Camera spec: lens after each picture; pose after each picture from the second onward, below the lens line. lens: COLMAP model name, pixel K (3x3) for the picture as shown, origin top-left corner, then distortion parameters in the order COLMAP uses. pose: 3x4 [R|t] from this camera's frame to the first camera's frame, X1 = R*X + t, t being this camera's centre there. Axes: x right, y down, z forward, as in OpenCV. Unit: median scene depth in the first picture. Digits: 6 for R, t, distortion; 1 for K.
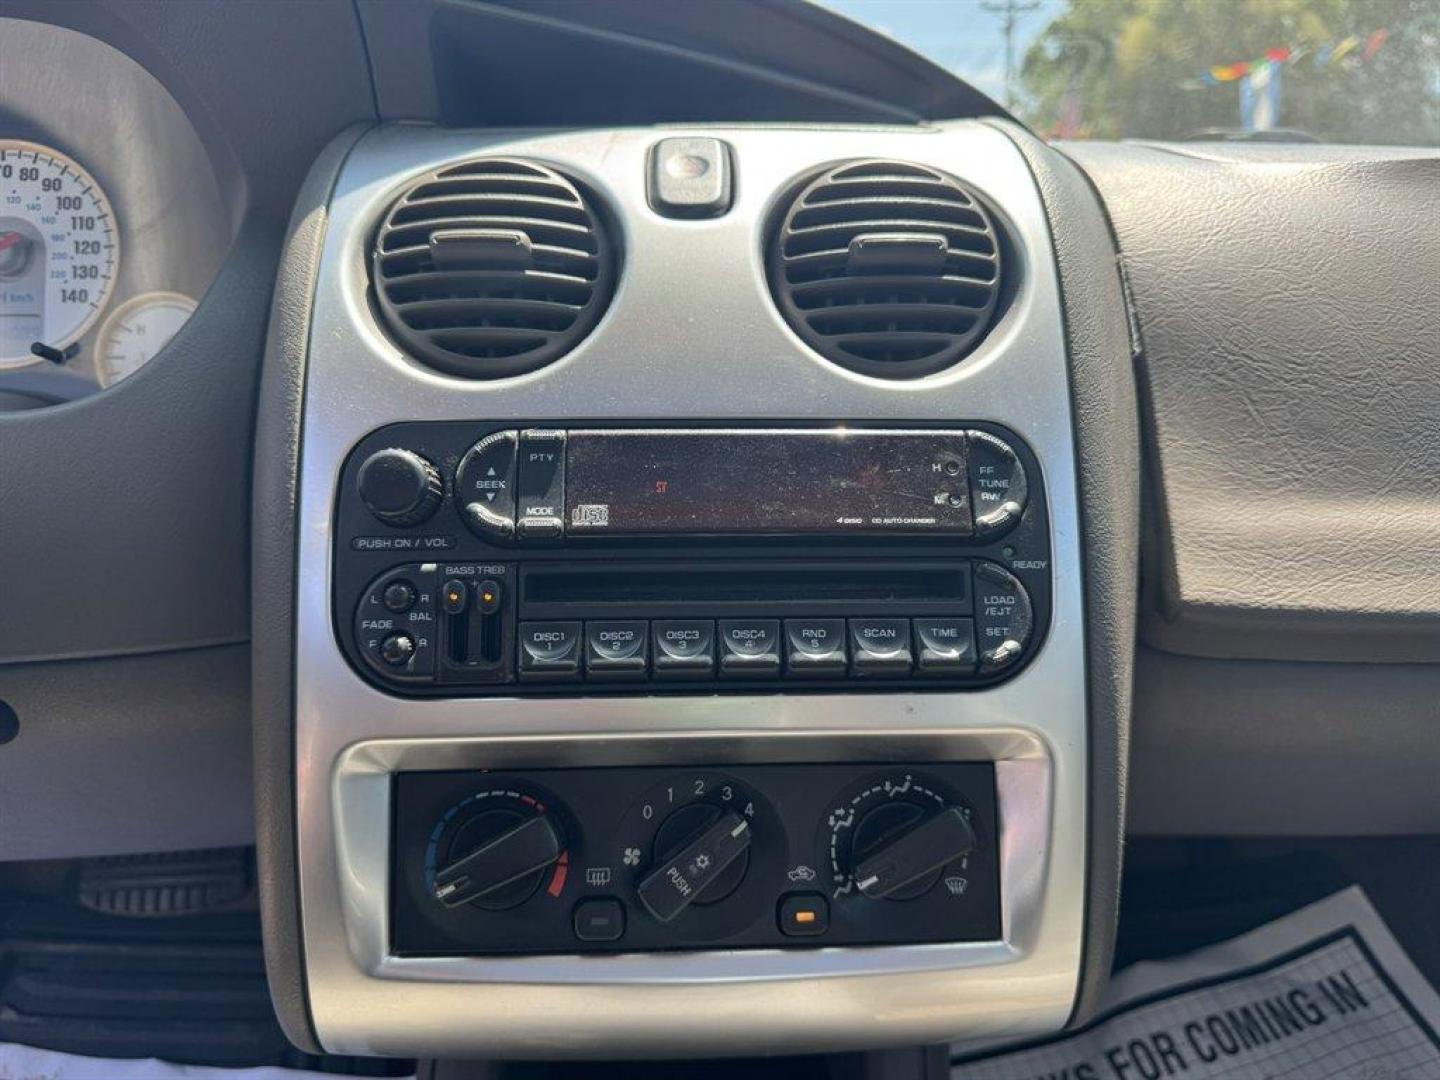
lens RADIAL K [[1054.9, 0, 720.0], [0, 1054.9, 540.0], [0, 0, 1]] dist [-0.004000, -0.011949]
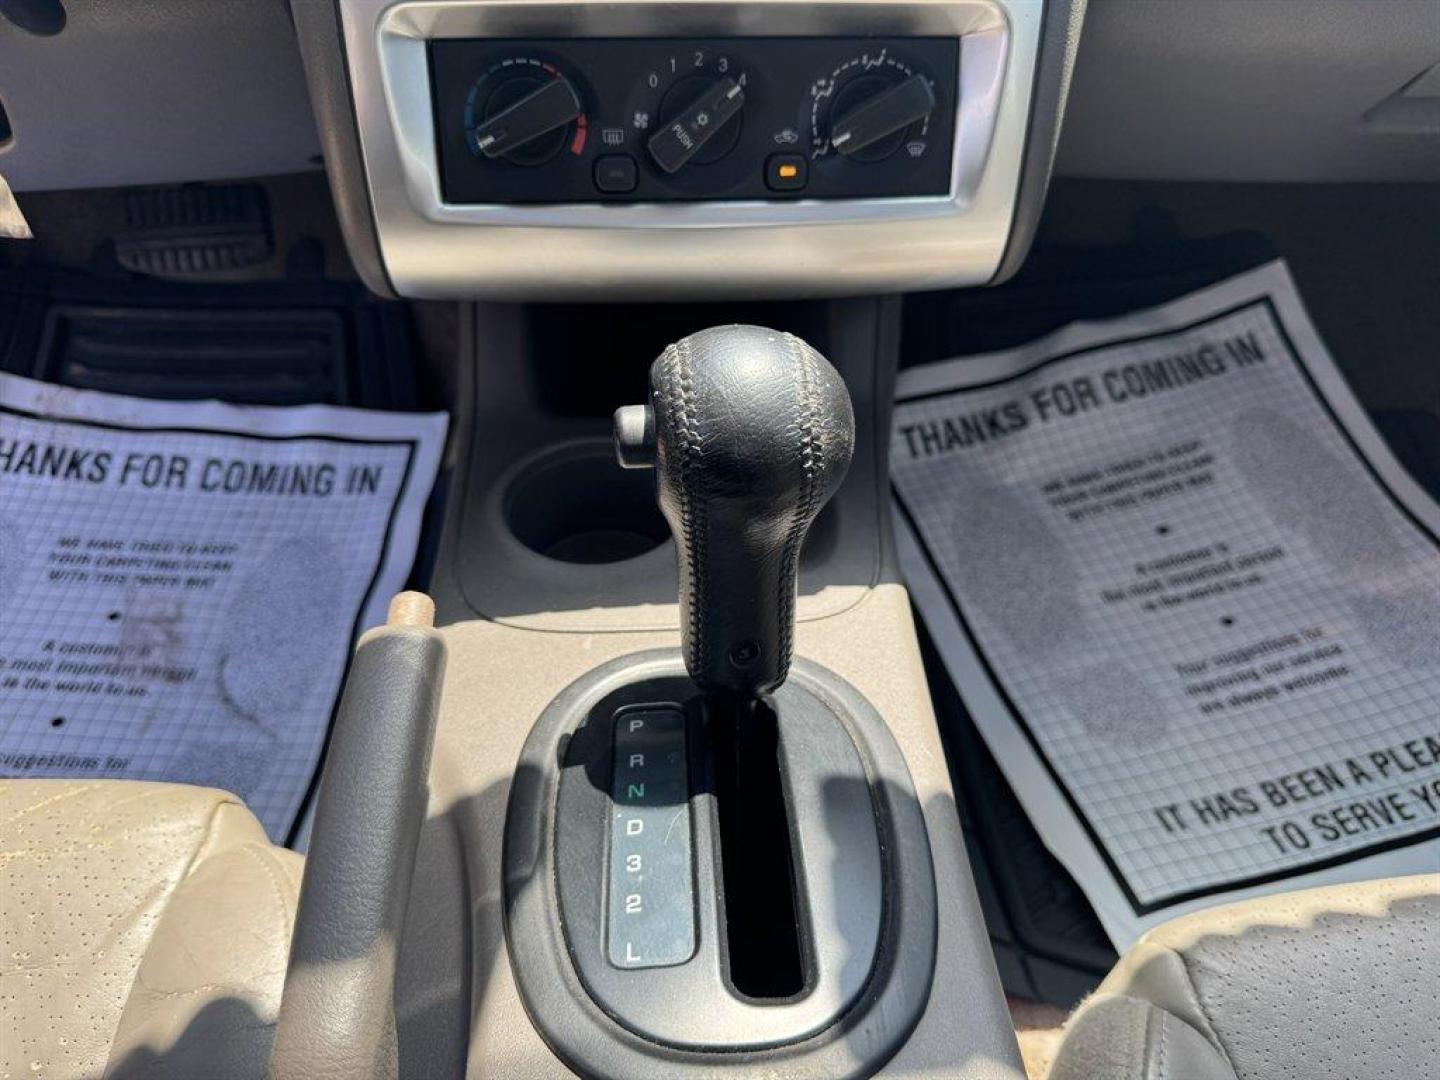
lens RADIAL K [[1059.3, 0, 720.0], [0, 1059.3, 540.0], [0, 0, 1]] dist [-0.002886, -0.031551]
pose [[0.999730, -0.004083, 0.022863, -0.023461], [-0.007521, 0.874473, 0.485015, 0.128613], [-0.021974, -0.485056, 0.874207, -0.230292]]
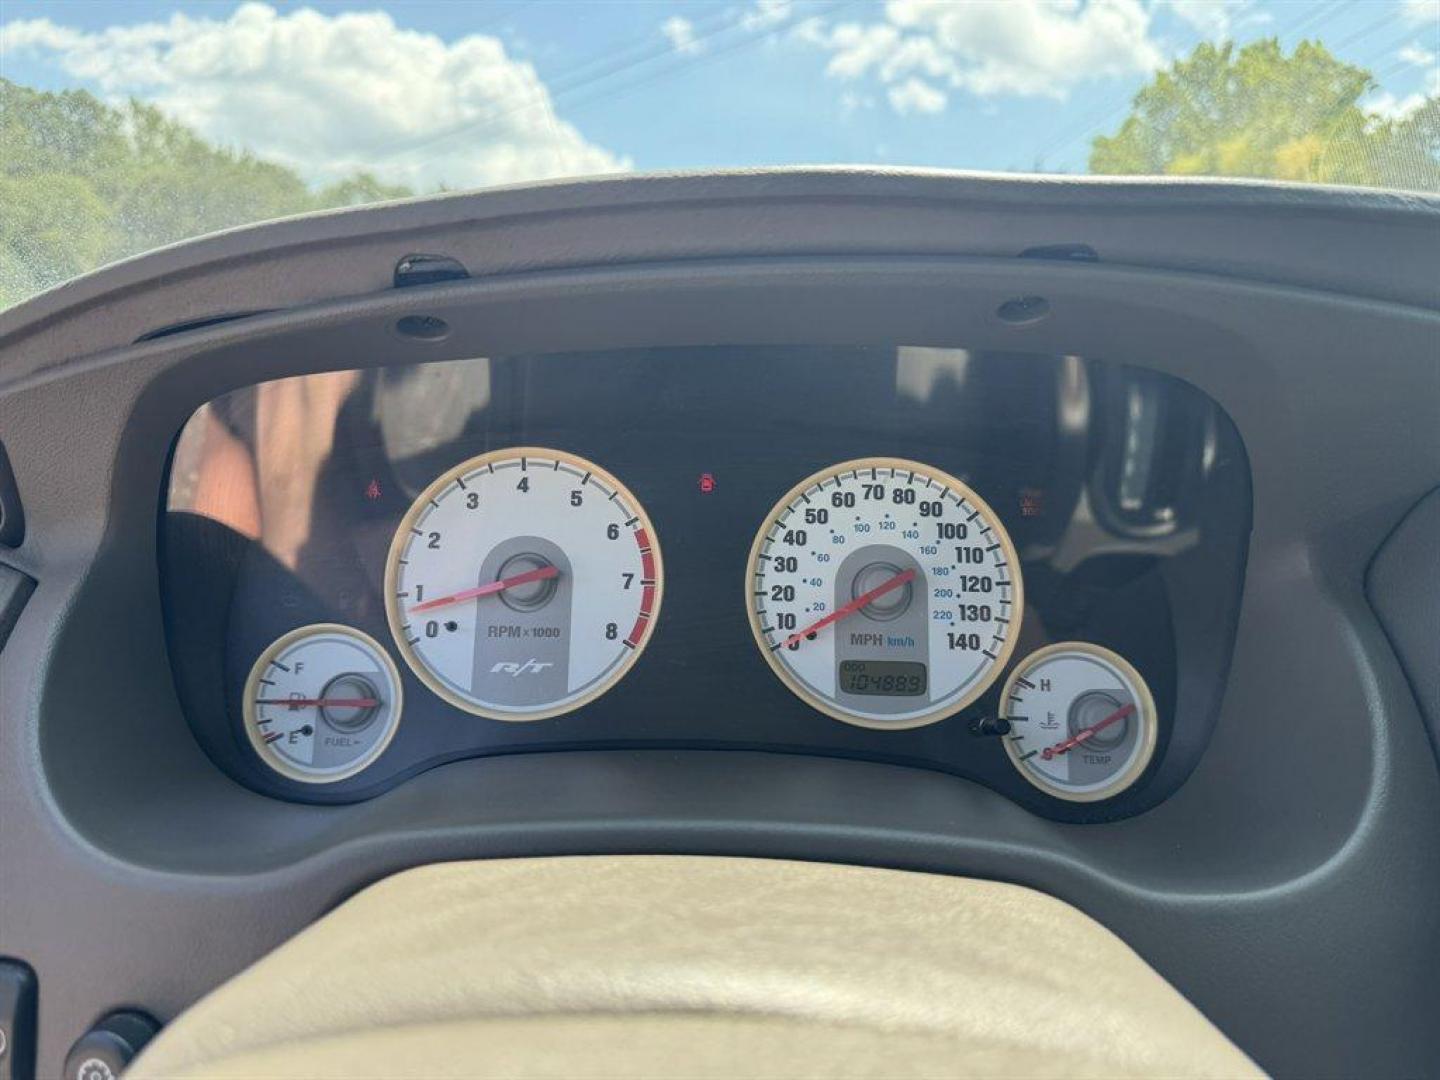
lens RADIAL K [[1034.7, 0, 720.0], [0, 1034.7, 540.0], [0, 0, 1]] dist [0.073417, -0.090135]
pose [[0.999403, 0.026713, -0.021910, -1.051917], [-0.029347, 0.991031, -0.130368, -0.262839], [0.018231, 0.130933, 0.991224, 0.208752]]
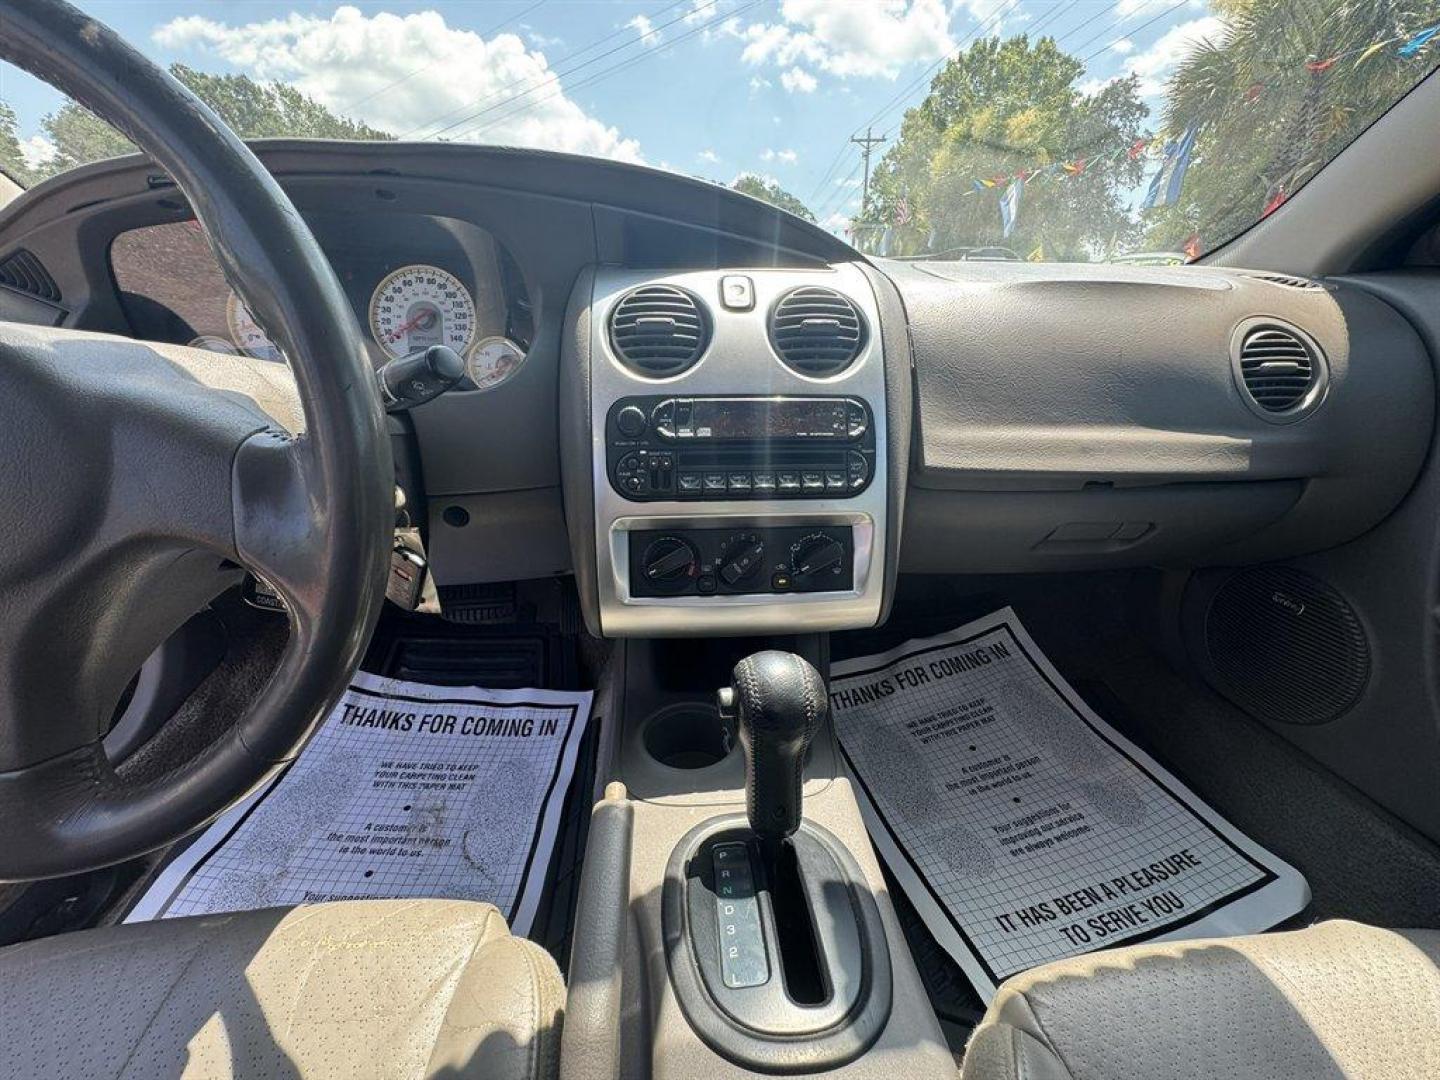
lens RADIAL K [[579.1, 0, 720.0], [0, 579.1, 540.0], [0, 0, 1]] dist [-0.002661, -0.000363]
pose [[0.999378, -0.008631, 0.034200, -0.120270], [0.003759, 0.990139, 0.140036, 0.036282], [-0.035072, -0.139820, 0.989556, -0.425230]]
